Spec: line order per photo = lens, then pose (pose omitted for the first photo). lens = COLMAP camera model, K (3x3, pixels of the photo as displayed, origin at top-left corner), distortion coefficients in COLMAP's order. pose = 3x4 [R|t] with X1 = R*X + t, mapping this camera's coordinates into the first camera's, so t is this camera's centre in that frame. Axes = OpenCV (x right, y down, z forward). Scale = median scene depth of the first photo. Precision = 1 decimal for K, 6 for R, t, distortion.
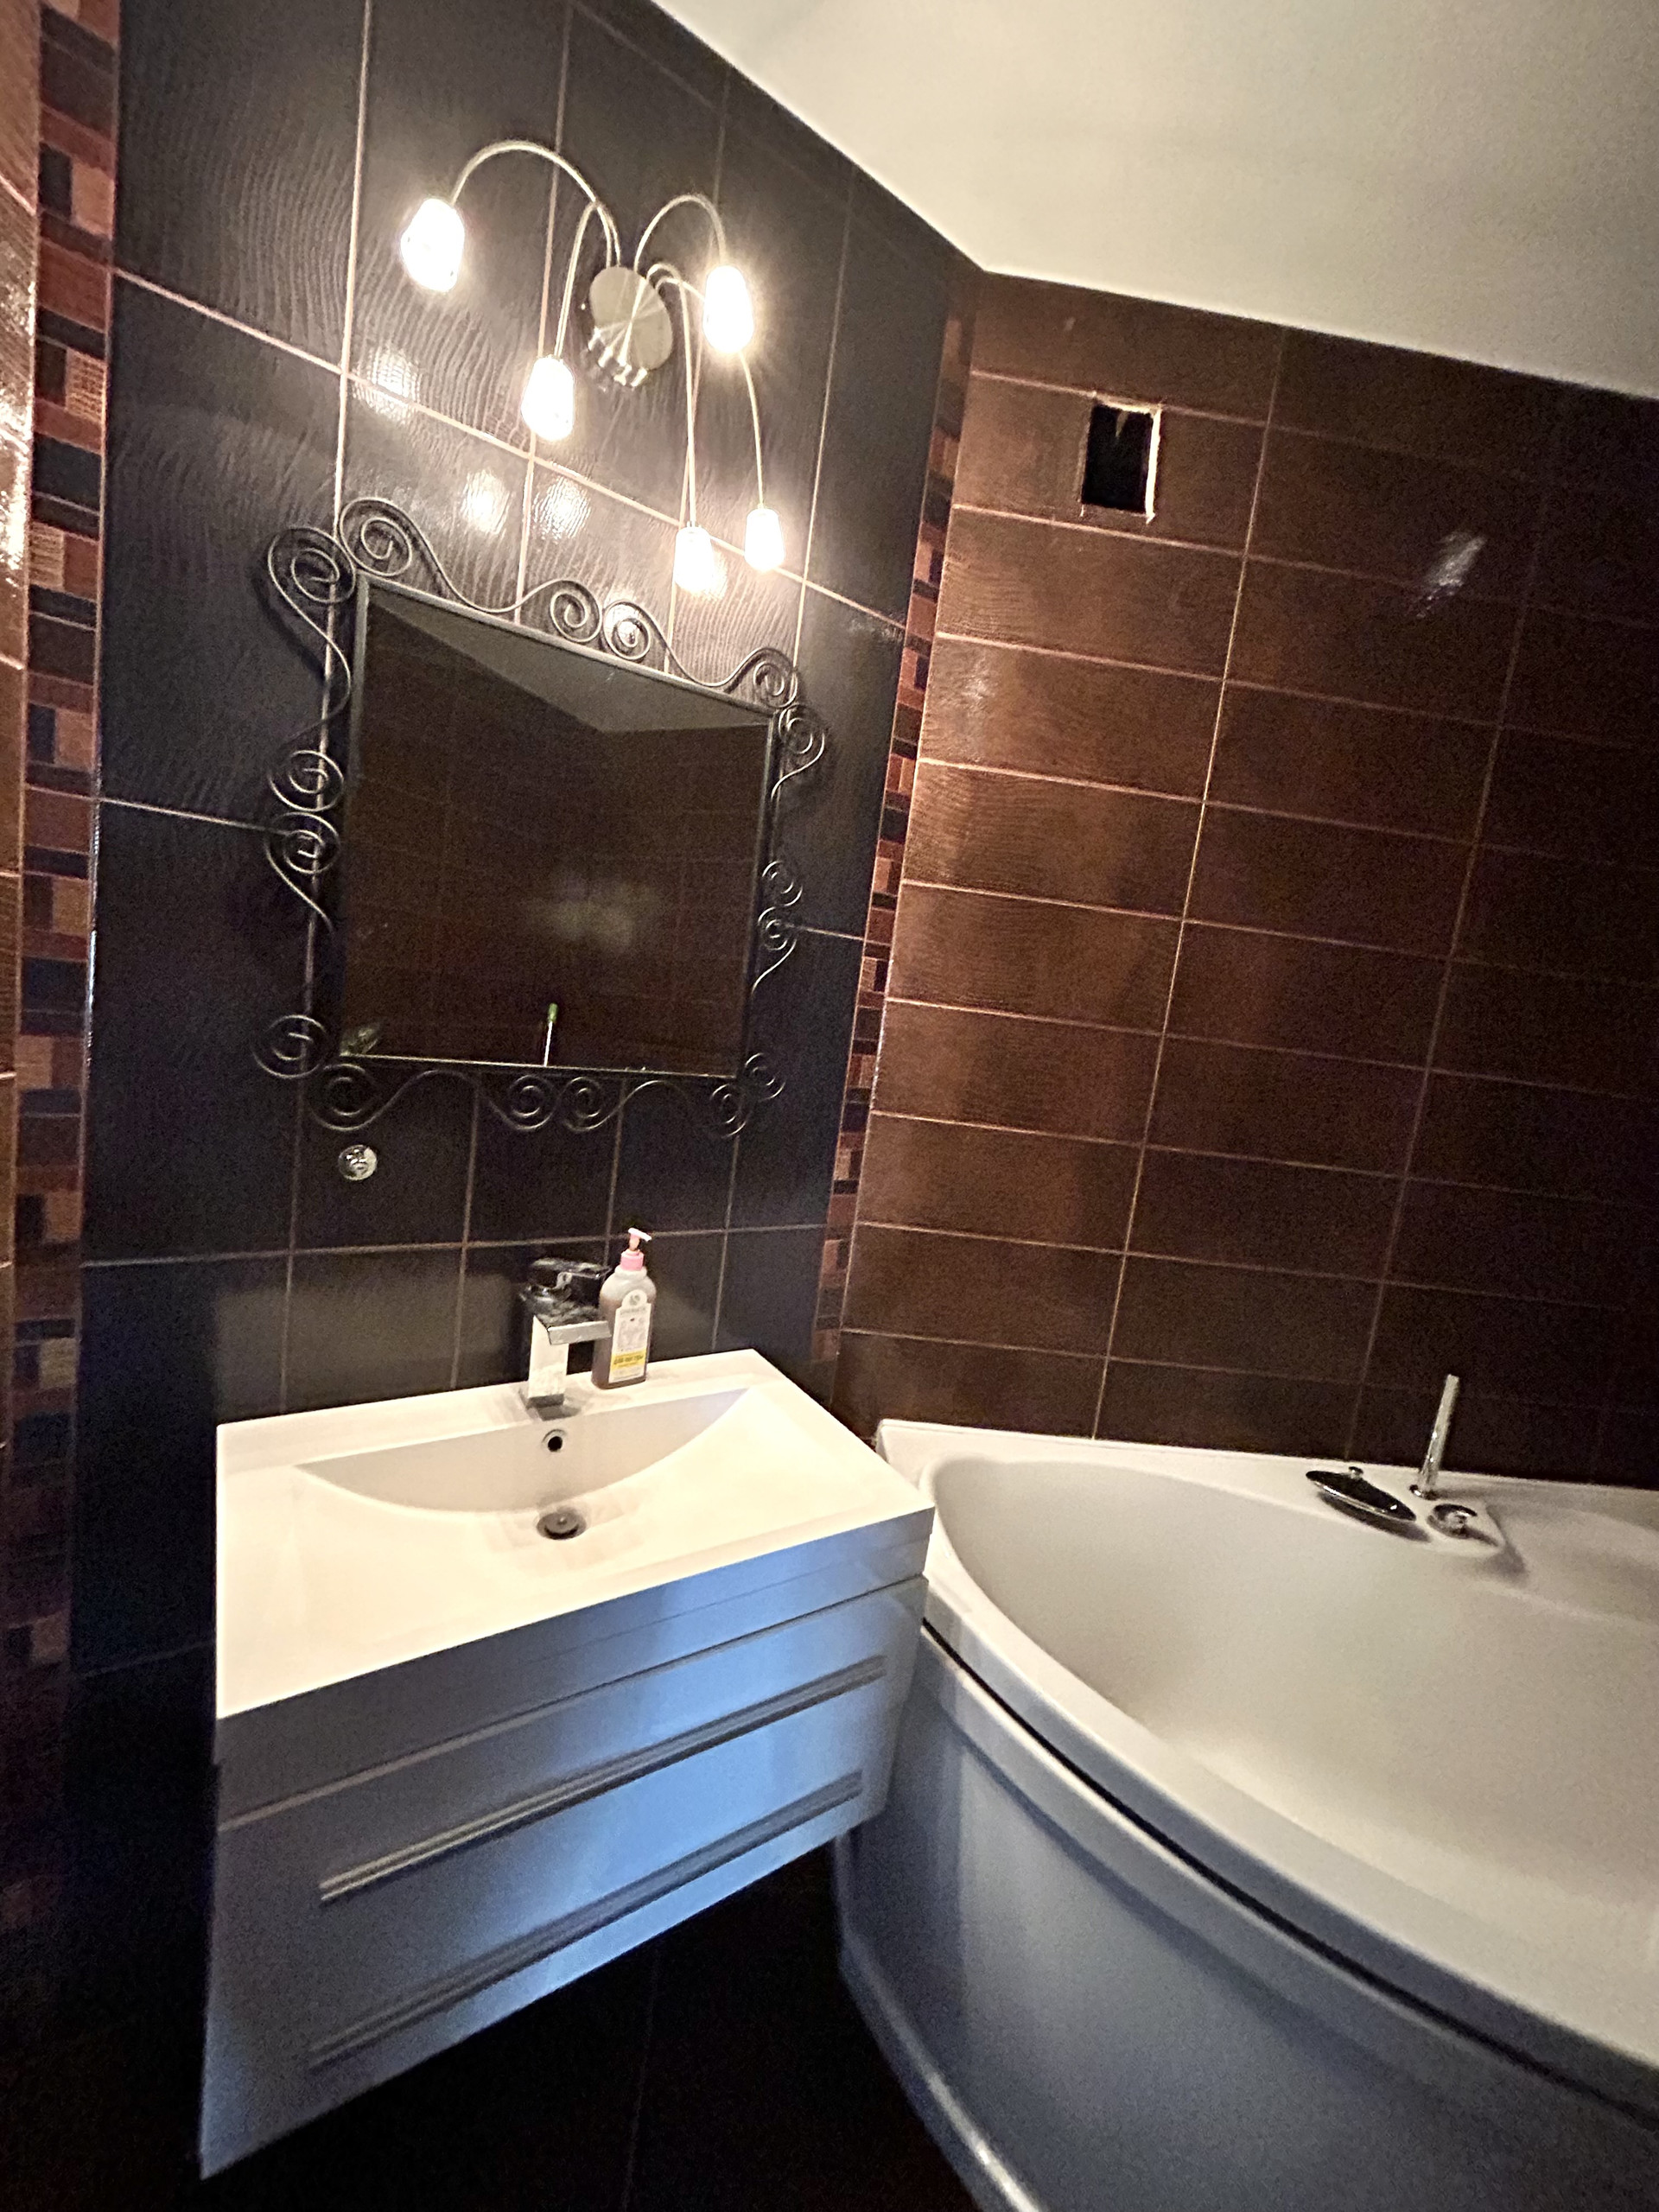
lens RADIAL K [[885.0, 0, 829.5], [0, 885.0, 1106.0], [0, 0, 1]] dist [-0.001268, 0.000792]
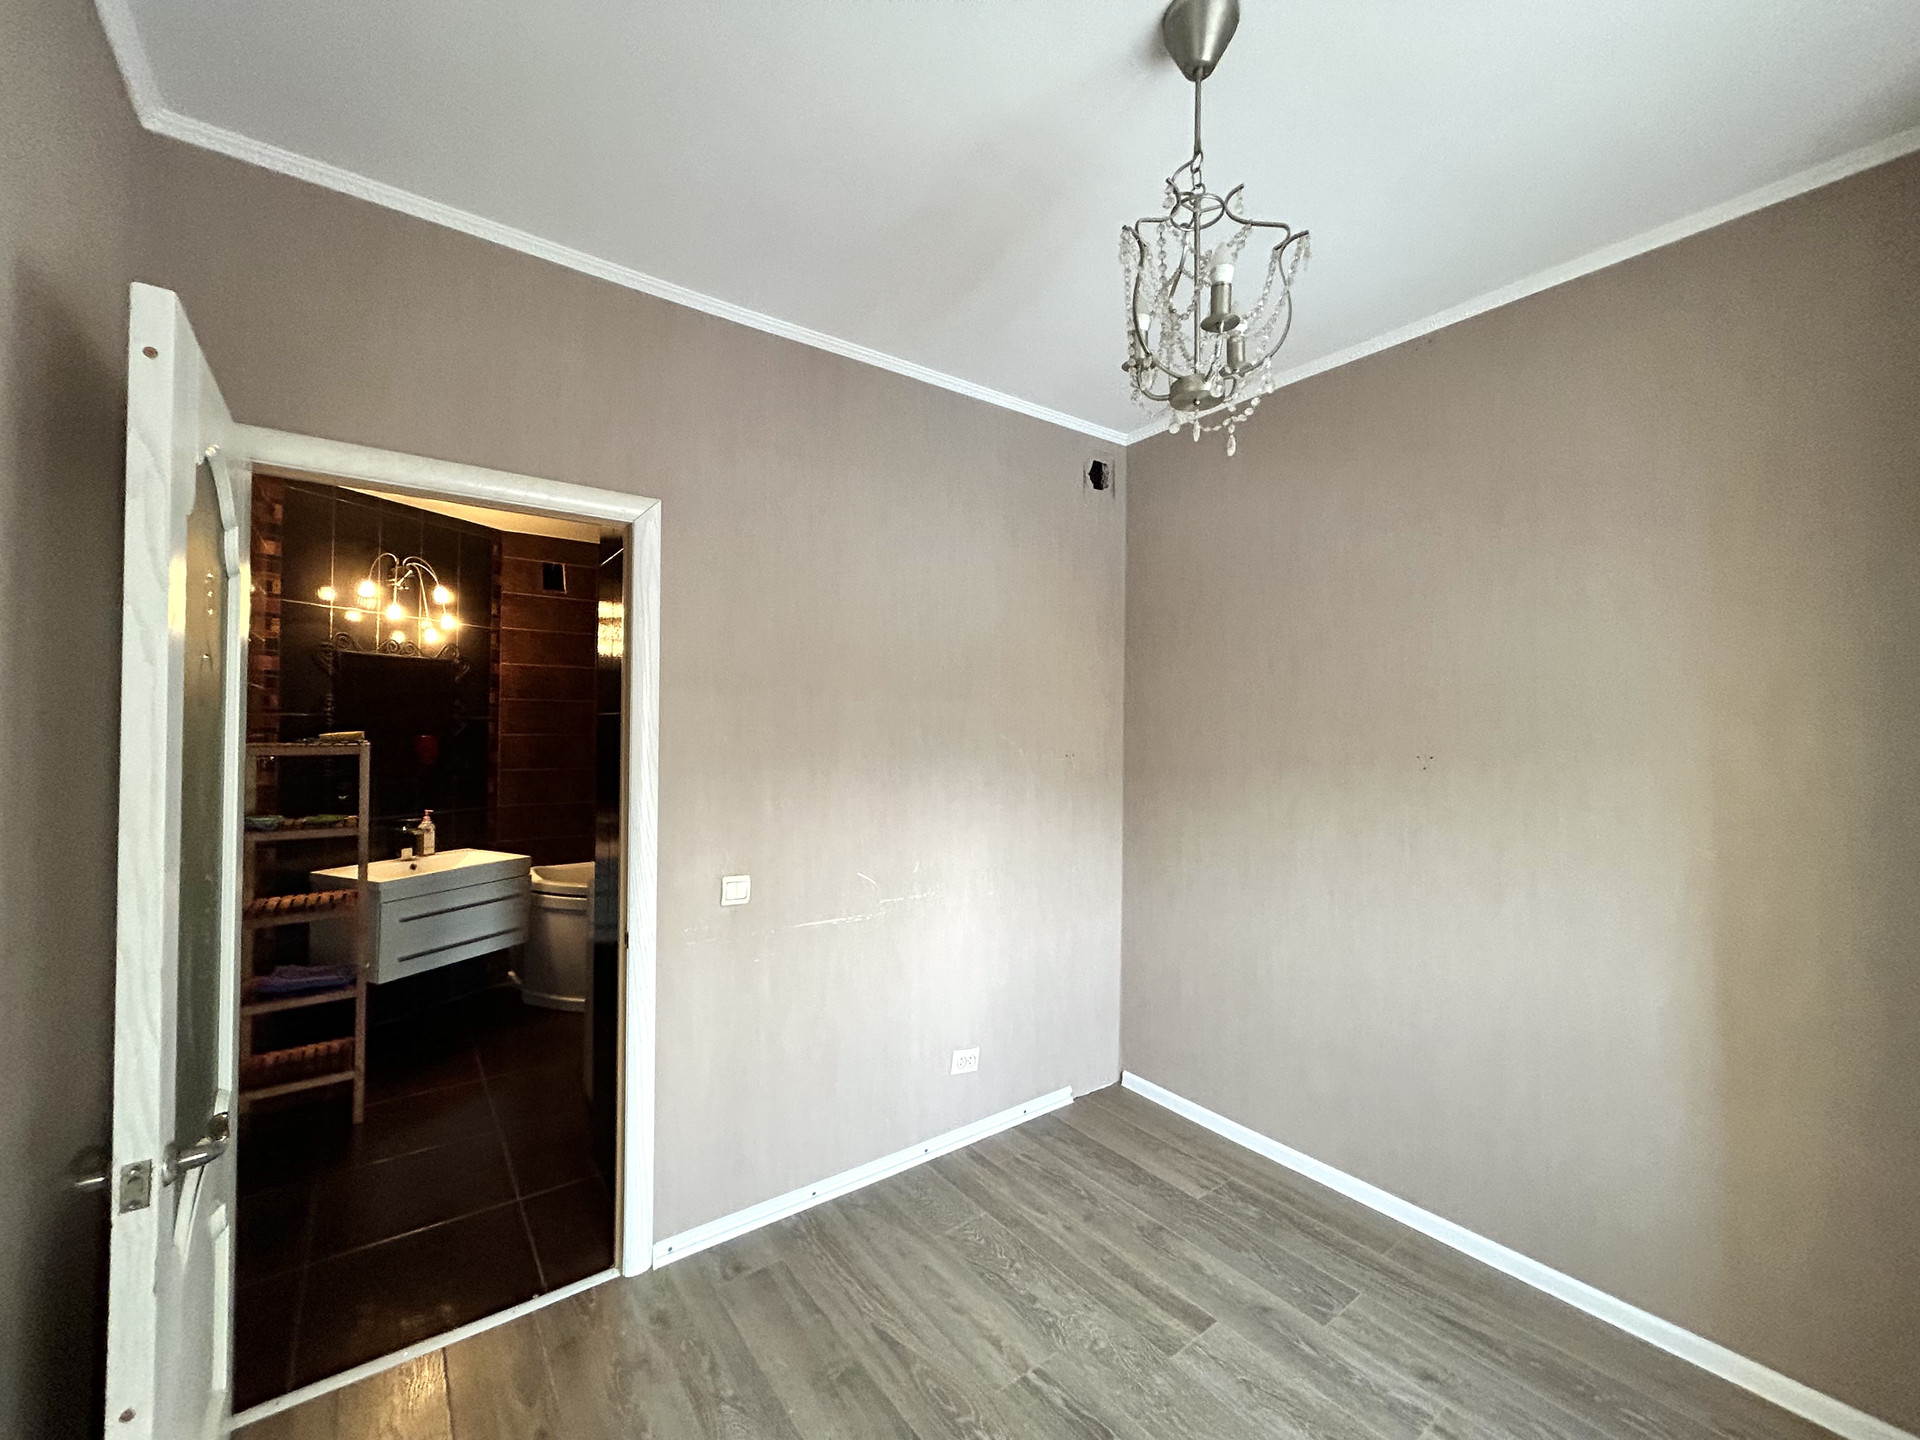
lens RADIAL K [[768.2, 0, 957.5], [0, 768.2, 716.9], [0, 0, 1]] dist [-0.001268, 0.000792]
pose [[0.811198, -0.111703, 0.574003, -0.195380], [0.161291, 0.986249, -0.036015, 0.202146], [-0.562087, 0.121797, 0.818061, -2.420225]]
